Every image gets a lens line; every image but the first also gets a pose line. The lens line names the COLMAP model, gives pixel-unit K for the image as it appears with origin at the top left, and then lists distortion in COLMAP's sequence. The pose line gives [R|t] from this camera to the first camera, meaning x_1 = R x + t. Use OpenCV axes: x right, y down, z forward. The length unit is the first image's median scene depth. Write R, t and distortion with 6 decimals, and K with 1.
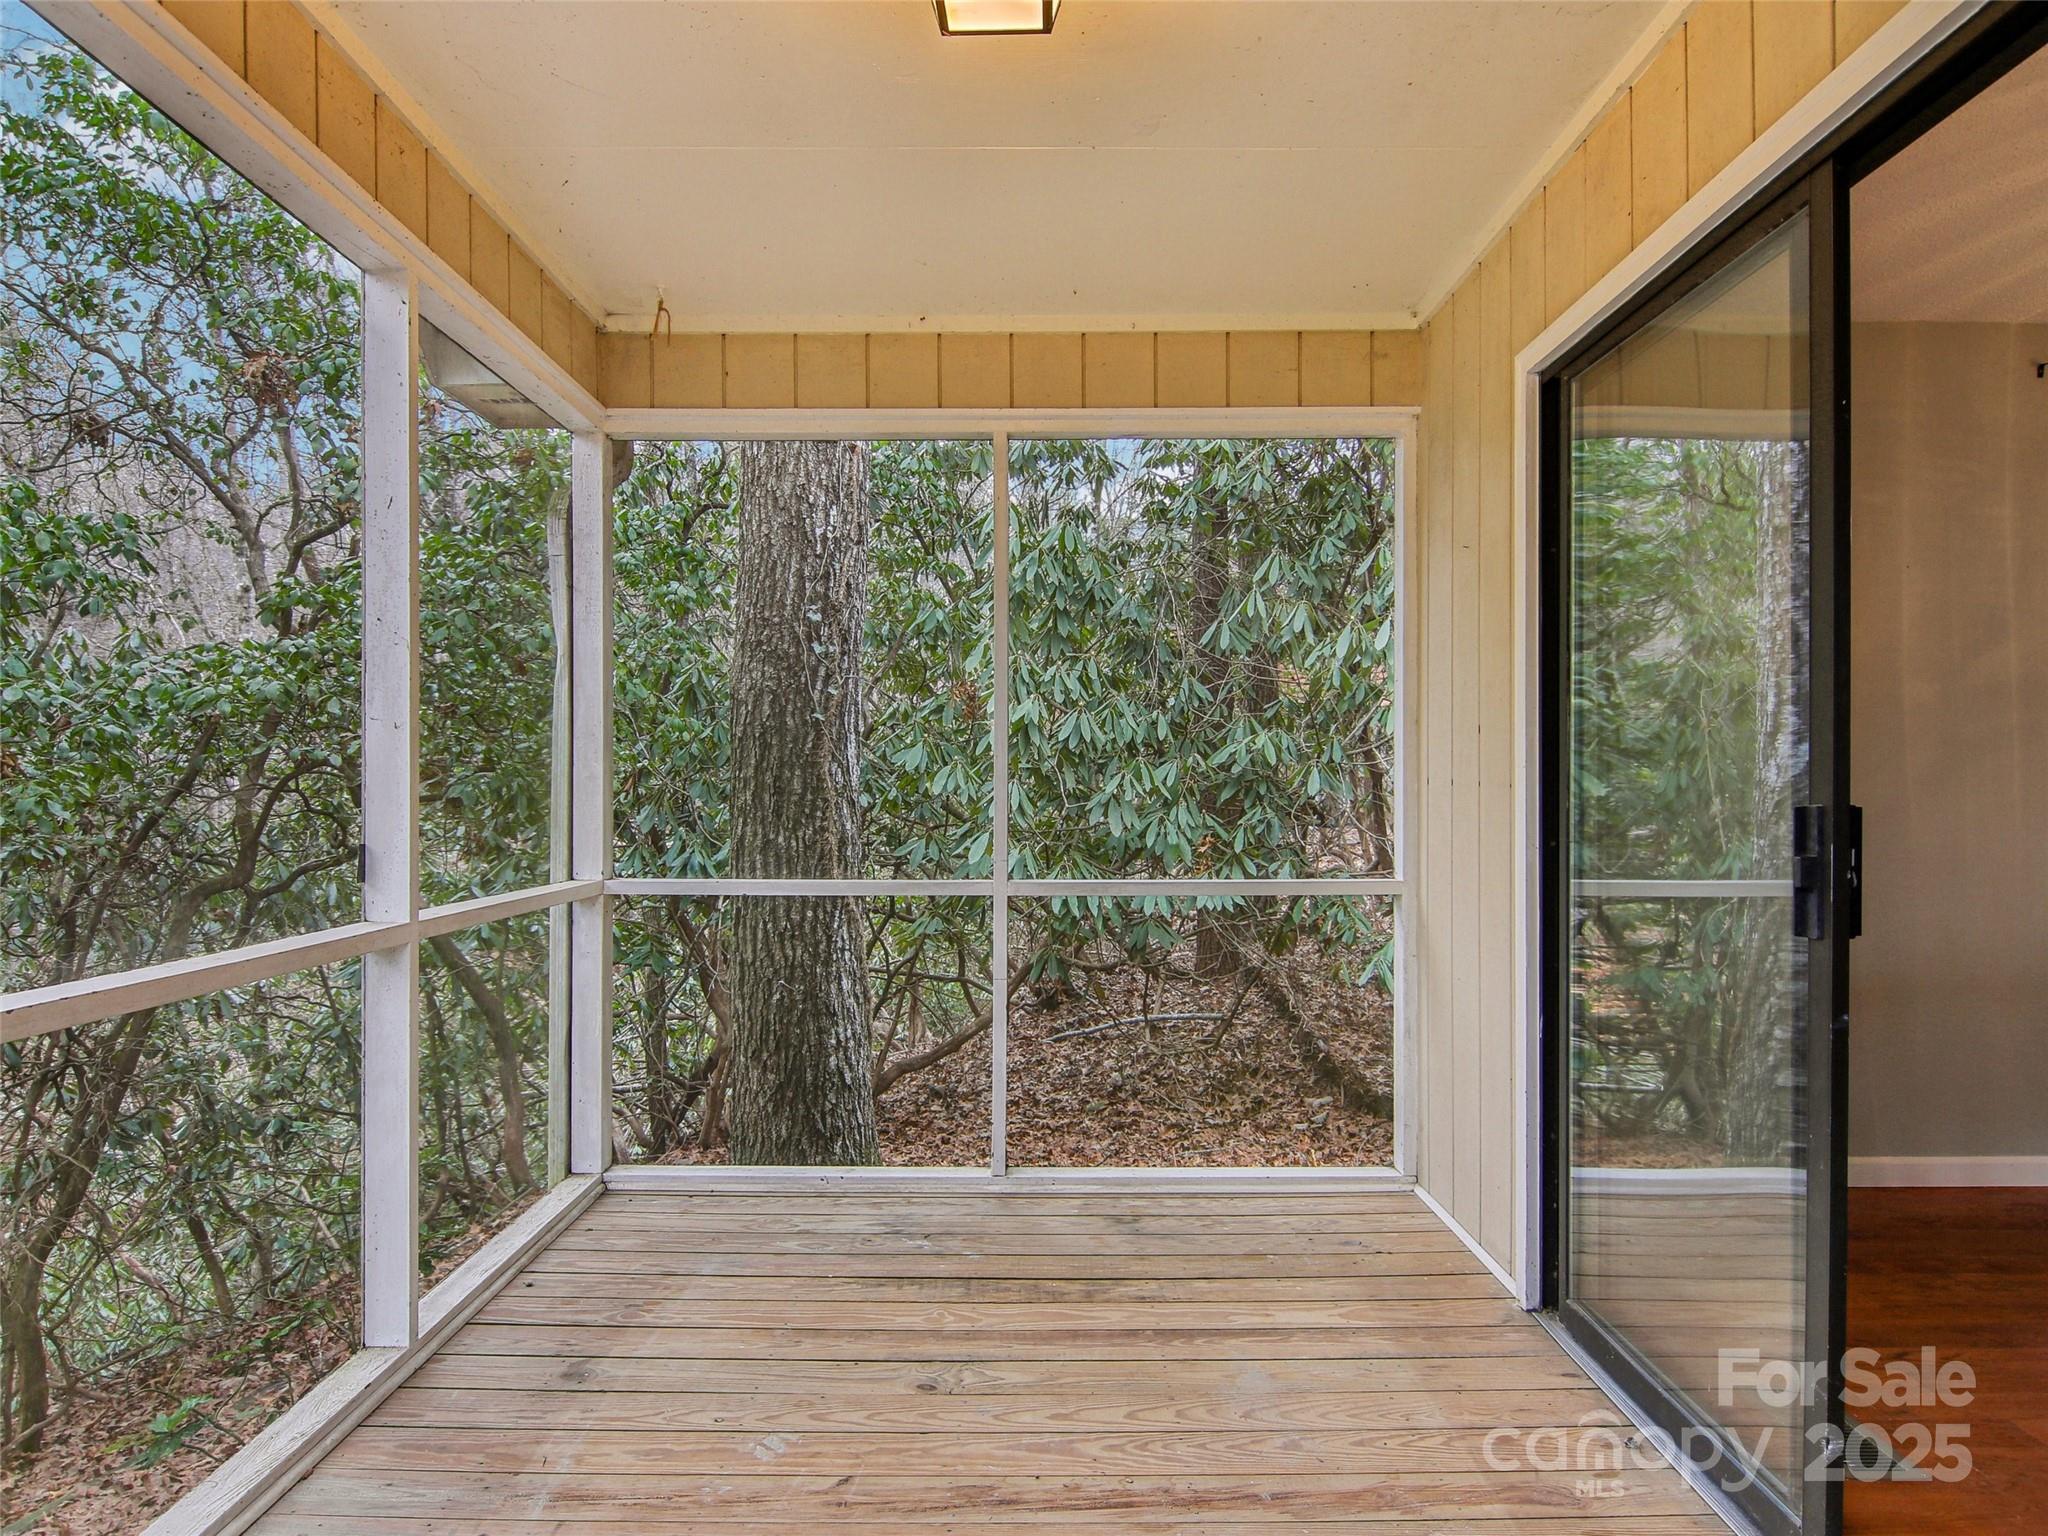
lens RADIAL K [[1297.9, 0, 1018.7], [0, 1297.9, 789.6], [0, 0, 1]] dist [-0.002265, -0.003428]
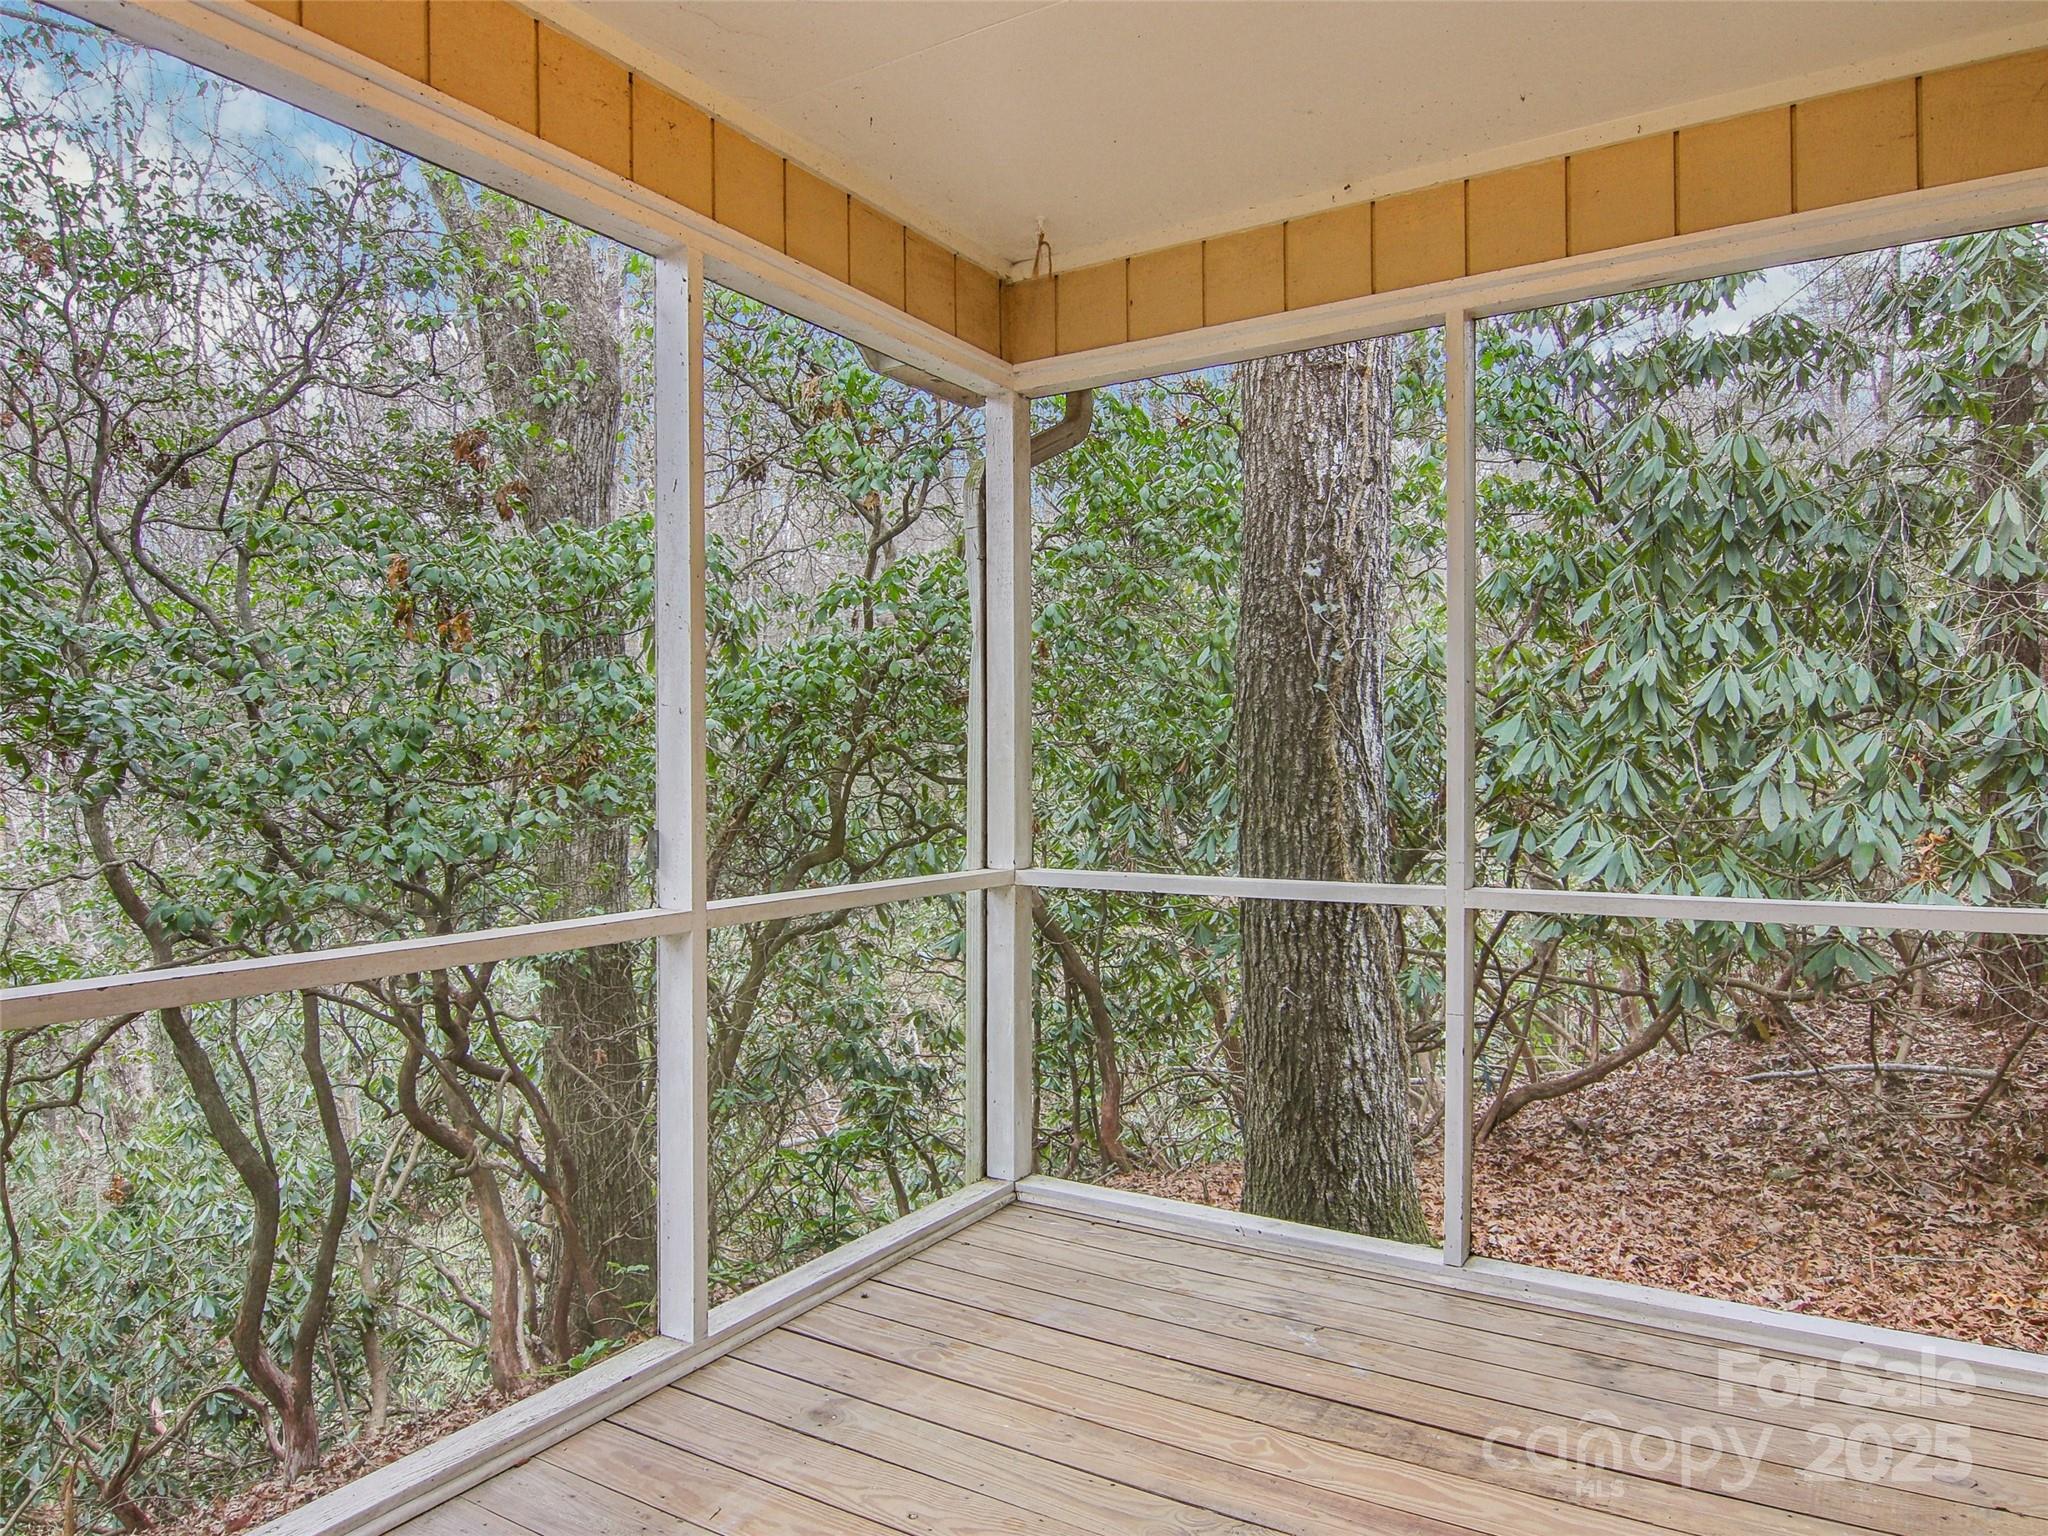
lens RADIAL K [[1302.8, 0, 1022.6], [0, 1302.8, 781.5], [0, 0, 1]] dist [-0.000471, -0.018166]
pose [[0.846925, 0.000126, -0.531712, 0.137045], [0.005116, 0.999952, 0.008385, -0.001430], [0.531687, -0.009821, 0.846884, 0.152090]]
